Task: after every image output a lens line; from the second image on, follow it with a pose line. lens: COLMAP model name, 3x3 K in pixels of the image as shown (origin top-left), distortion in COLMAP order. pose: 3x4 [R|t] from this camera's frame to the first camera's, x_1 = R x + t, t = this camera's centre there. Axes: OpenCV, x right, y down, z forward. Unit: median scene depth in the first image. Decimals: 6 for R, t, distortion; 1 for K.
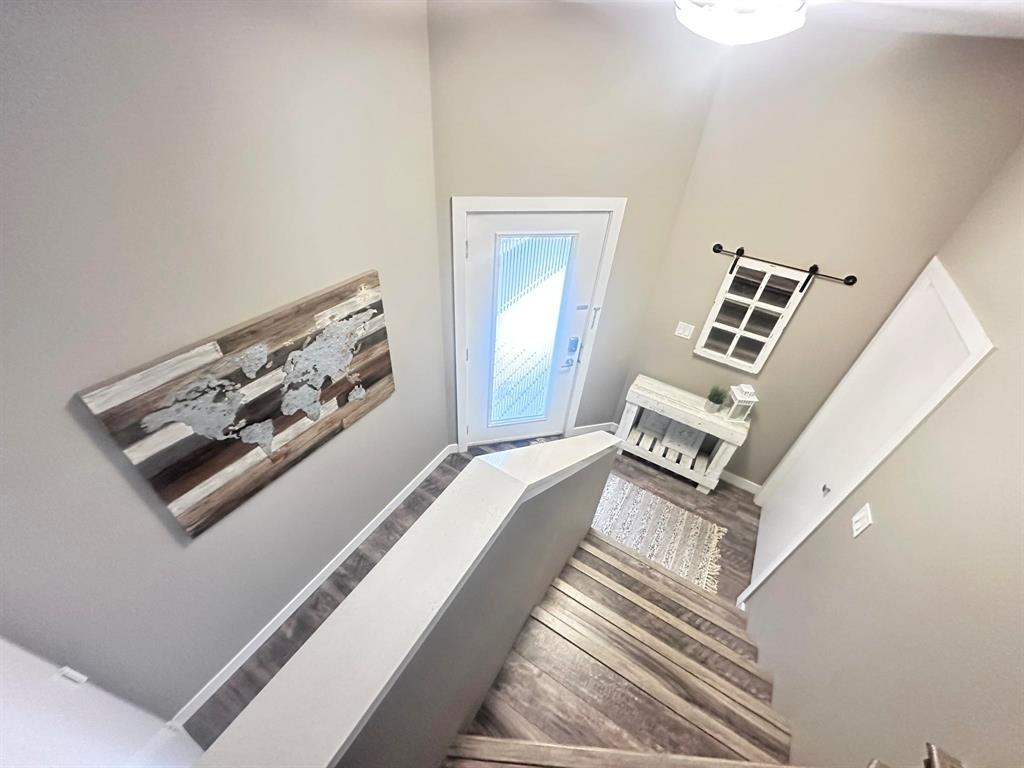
lens RADIAL K [[406.5, 0, 509.0], [0, 406.5, 383.2], [0, 0, 1]] dist [-0.001181, 0.000096]
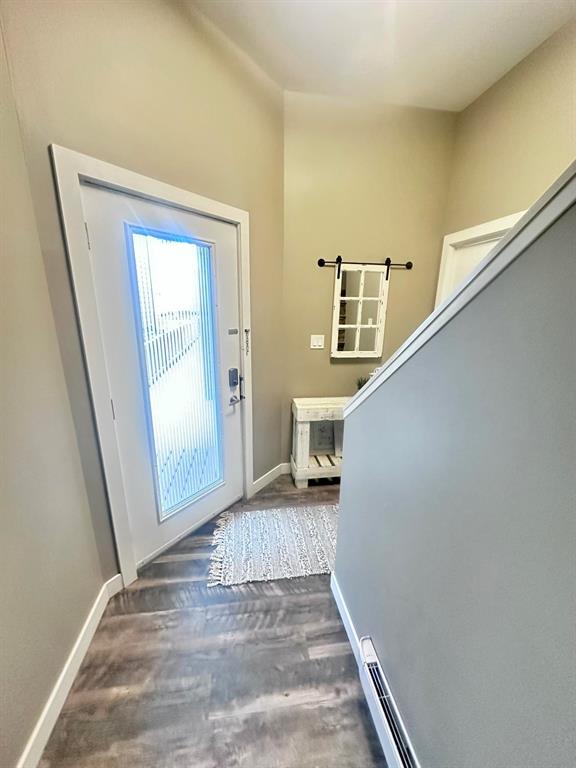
lens RADIAL K [[304.9, 0, 285.8], [0, 304.9, 383.5], [0, 0, 1]] dist [-0.001181, 0.000096]
pose [[0.765810, -0.215752, 0.605794, -0.169002], [0.433115, 0.869379, -0.237891, 0.130810], [-0.475339, 0.444558, 0.759224, 0.432674]]
